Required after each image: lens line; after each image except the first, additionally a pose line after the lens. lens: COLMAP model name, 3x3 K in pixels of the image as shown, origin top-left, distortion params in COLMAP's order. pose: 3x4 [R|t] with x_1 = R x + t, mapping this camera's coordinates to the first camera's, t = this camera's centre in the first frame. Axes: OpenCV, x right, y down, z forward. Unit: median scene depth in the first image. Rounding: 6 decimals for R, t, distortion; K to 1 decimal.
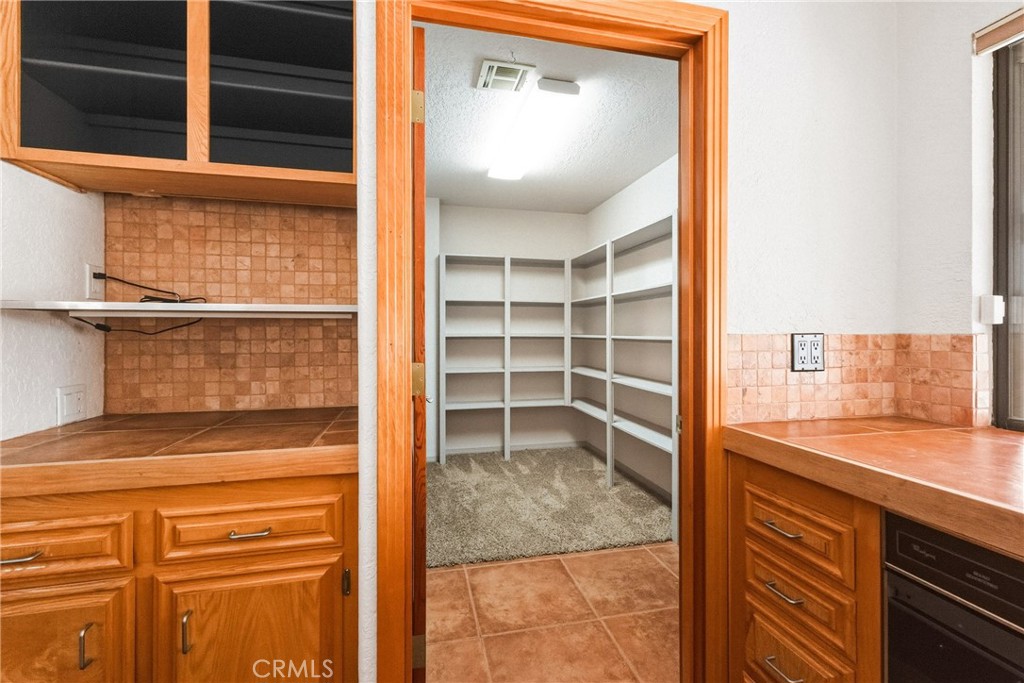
lens RADIAL K [[433.8, 0, 511.4], [0, 433.8, 336.0], [0, 0, 1]] dist [-0.000767, 0.000306]
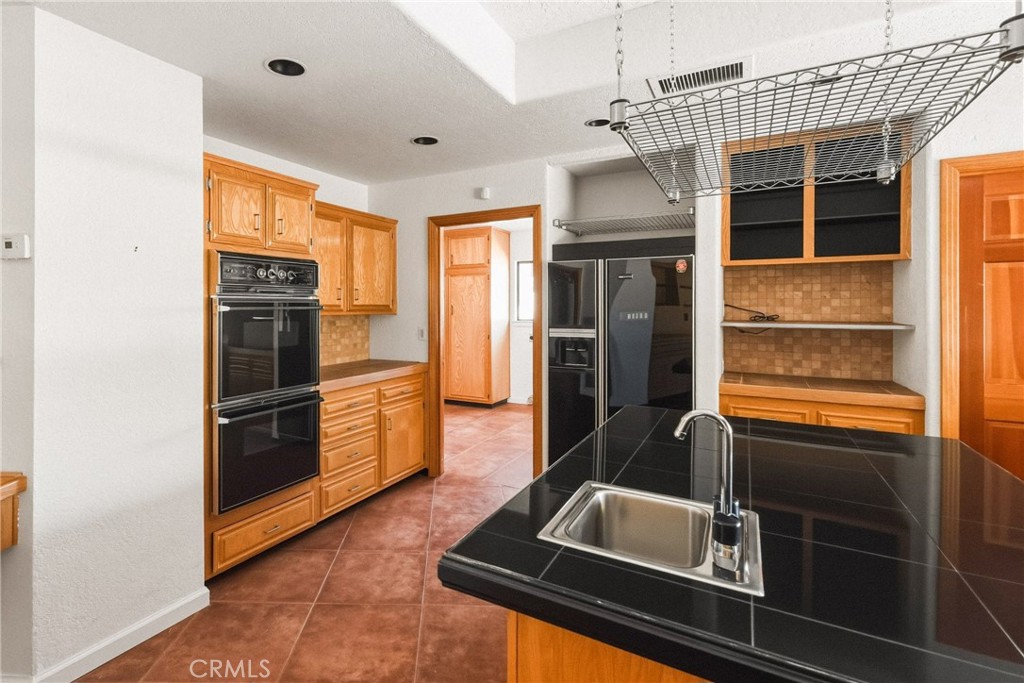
lens RADIAL K [[482.9, 0, 458.3], [0, 482.9, 309.3], [0, 0, 1]] dist [0.002795, 0.000206]
pose [[0.713777, 0.003259, -0.700366, -0.215133], [-0.002254, 0.999995, 0.002357, -0.111975], [0.700370, -0.000104, 0.713780, -1.473793]]
